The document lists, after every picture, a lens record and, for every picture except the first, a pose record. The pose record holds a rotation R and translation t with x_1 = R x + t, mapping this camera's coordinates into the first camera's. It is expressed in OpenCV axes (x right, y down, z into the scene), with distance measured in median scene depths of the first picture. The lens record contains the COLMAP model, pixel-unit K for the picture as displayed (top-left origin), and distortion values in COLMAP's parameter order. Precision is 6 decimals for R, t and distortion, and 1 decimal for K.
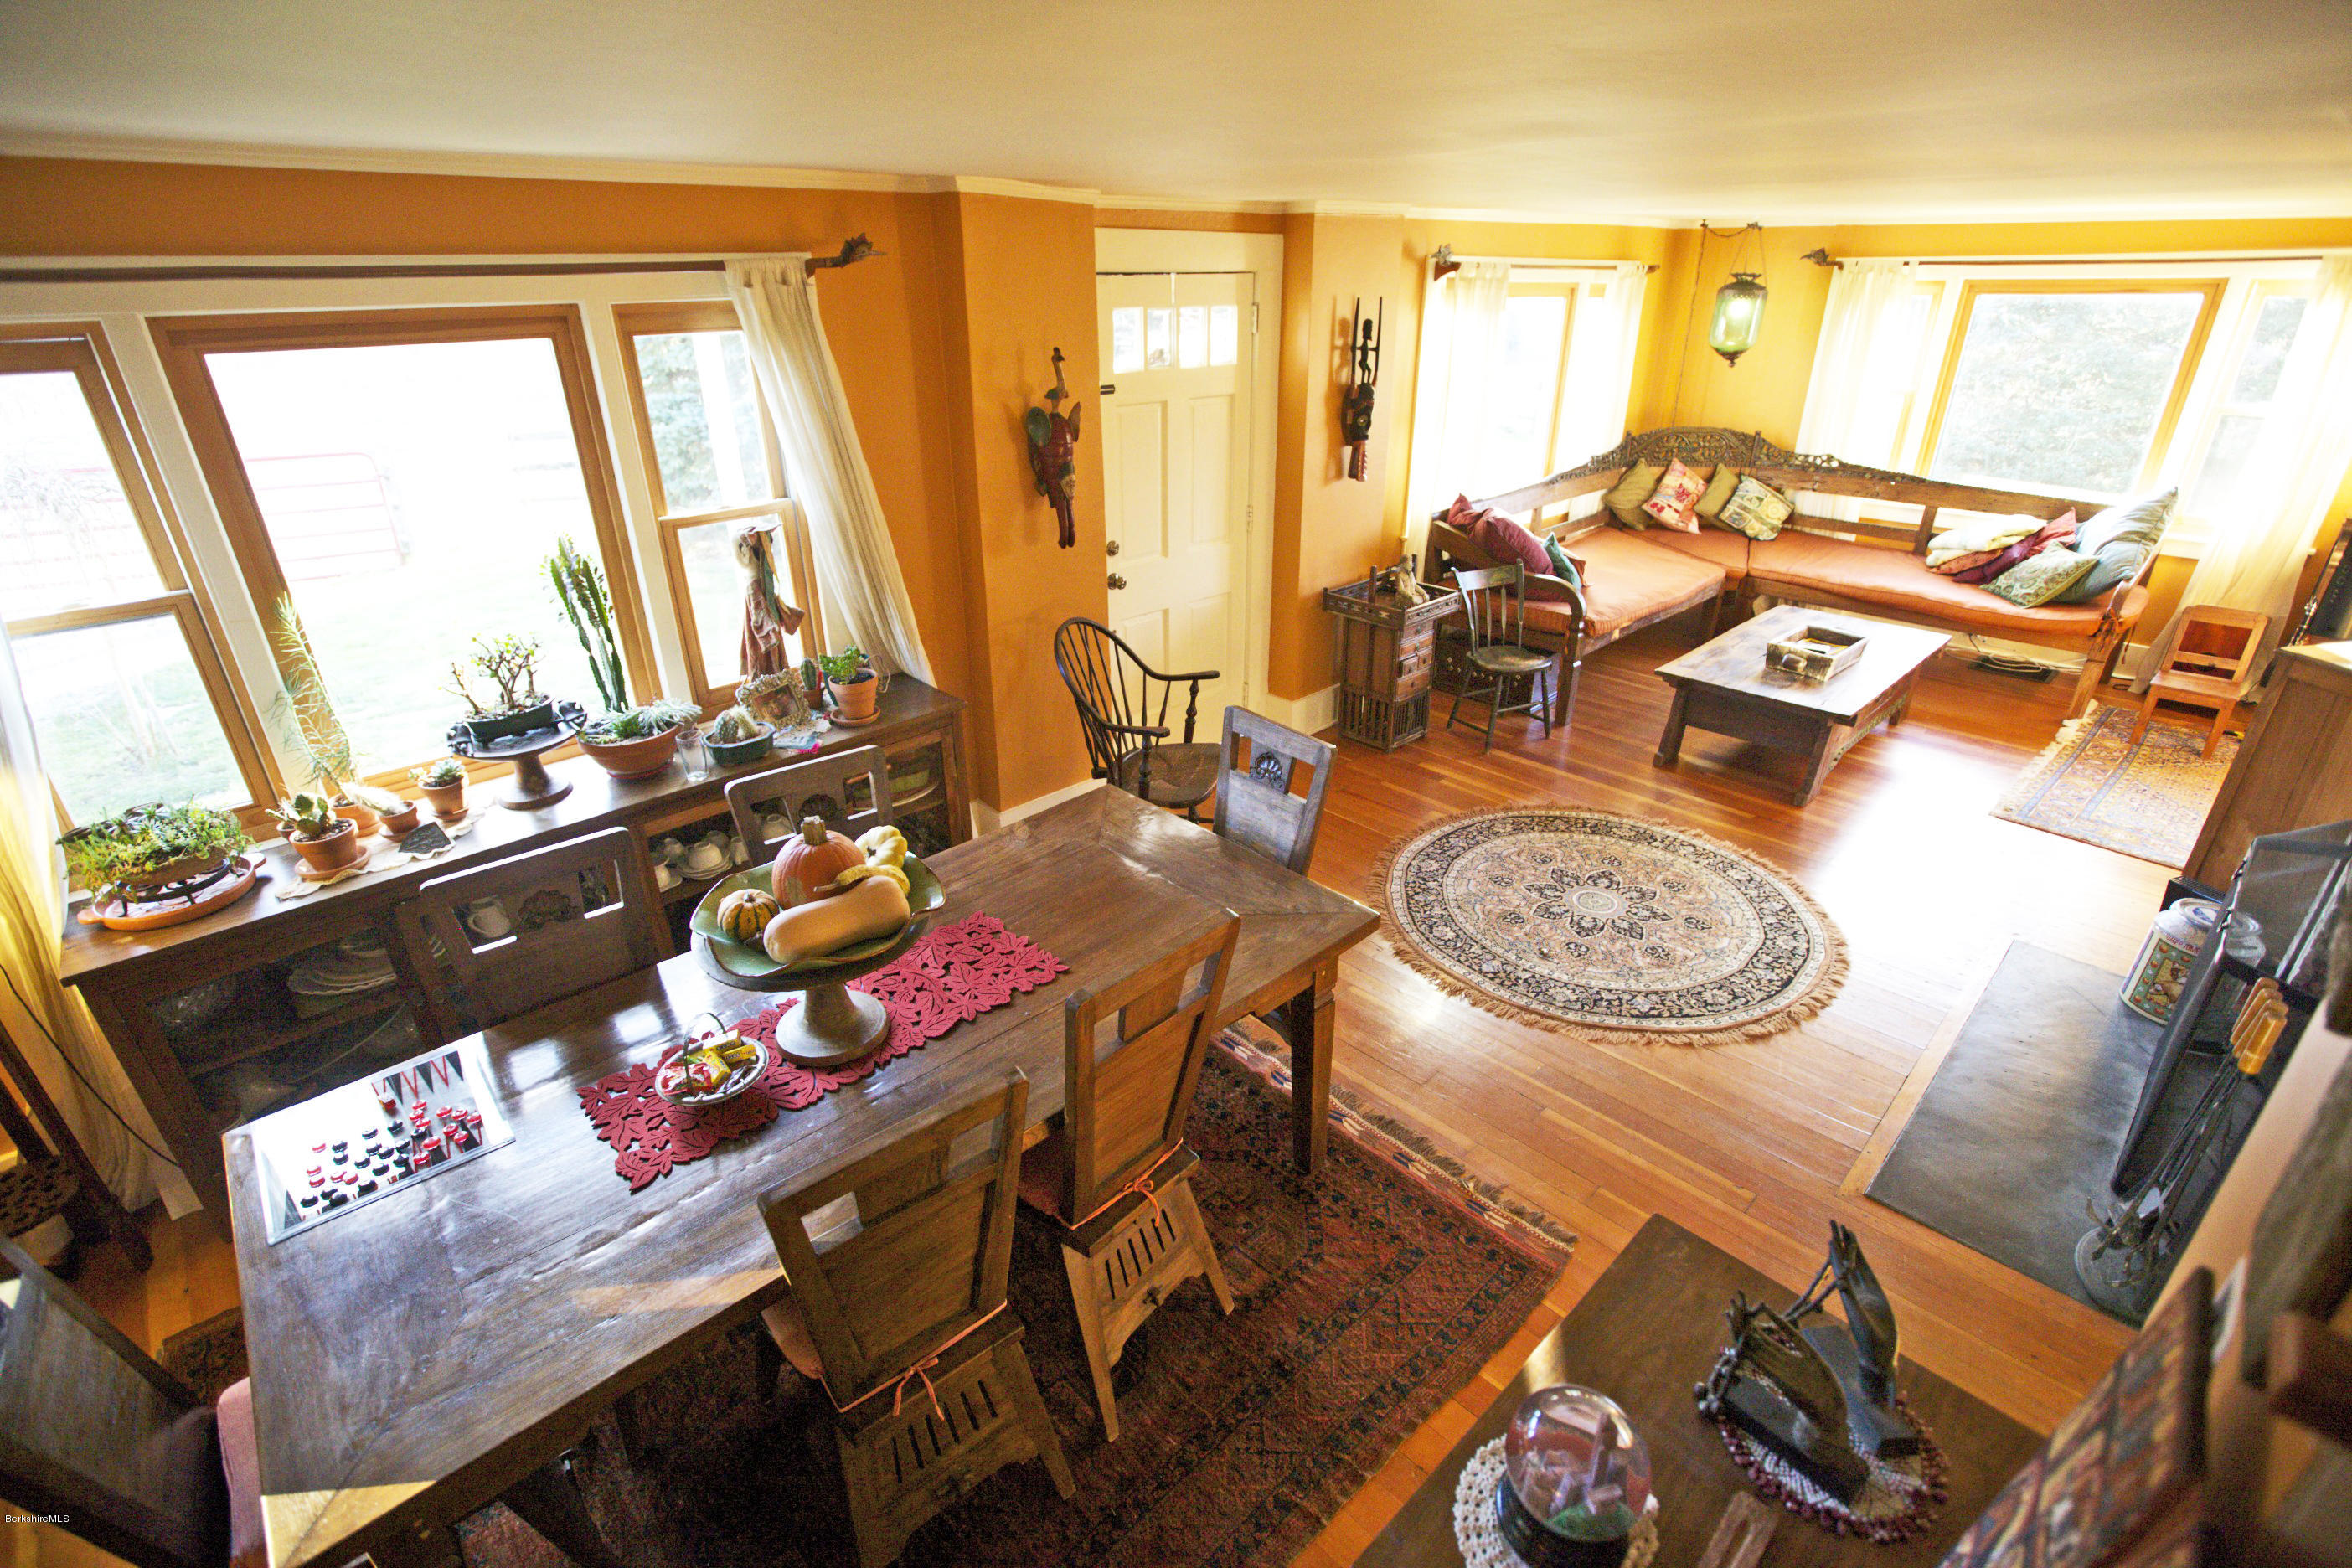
lens RADIAL K [[1064.8, 0, 1176.0], [0, 1064.8, 784.0], [0, 0, 1]] dist [-0.050189, 0.020089]
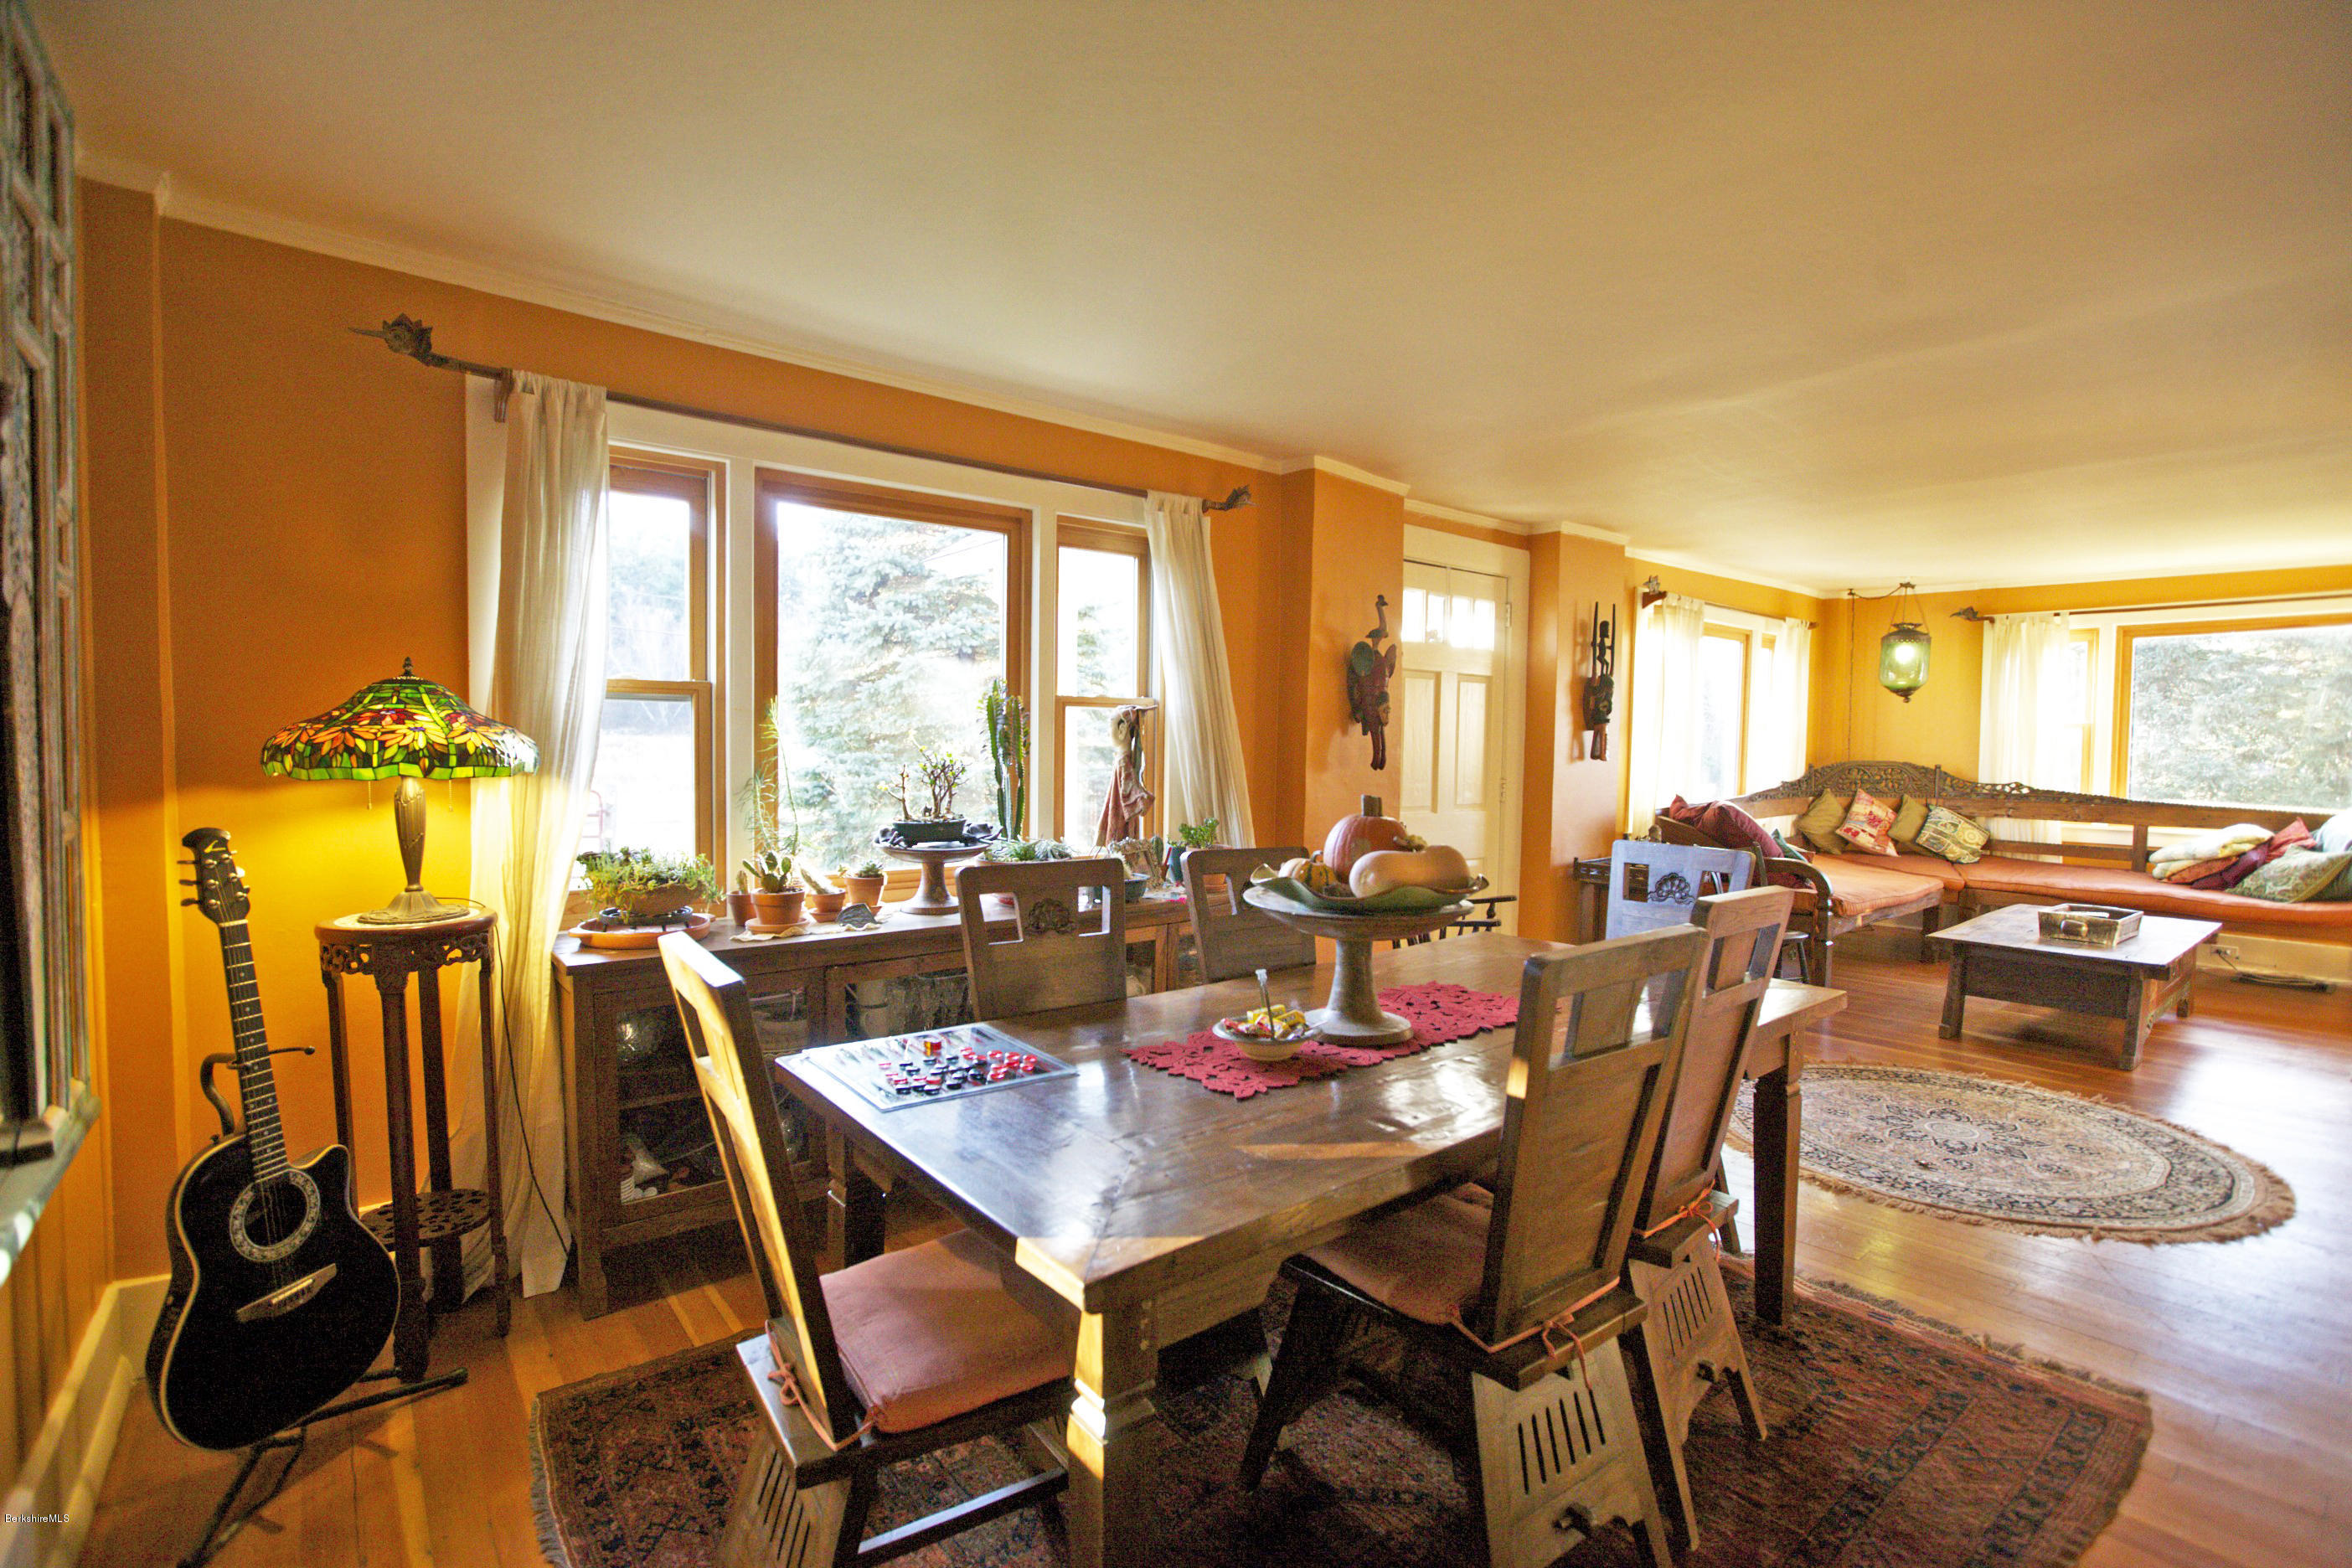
lens RADIAL K [[1064.8, 0, 1176.0], [0, 1064.8, 784.0], [0, 0, 1]] dist [-0.050189, 0.020089]
pose [[0.997070, 0.028191, -0.071109, -0.183160], [-0.053782, 0.919405, -0.389617, 0.178996], [0.054395, 0.392300, 0.918228, 0.000003]]
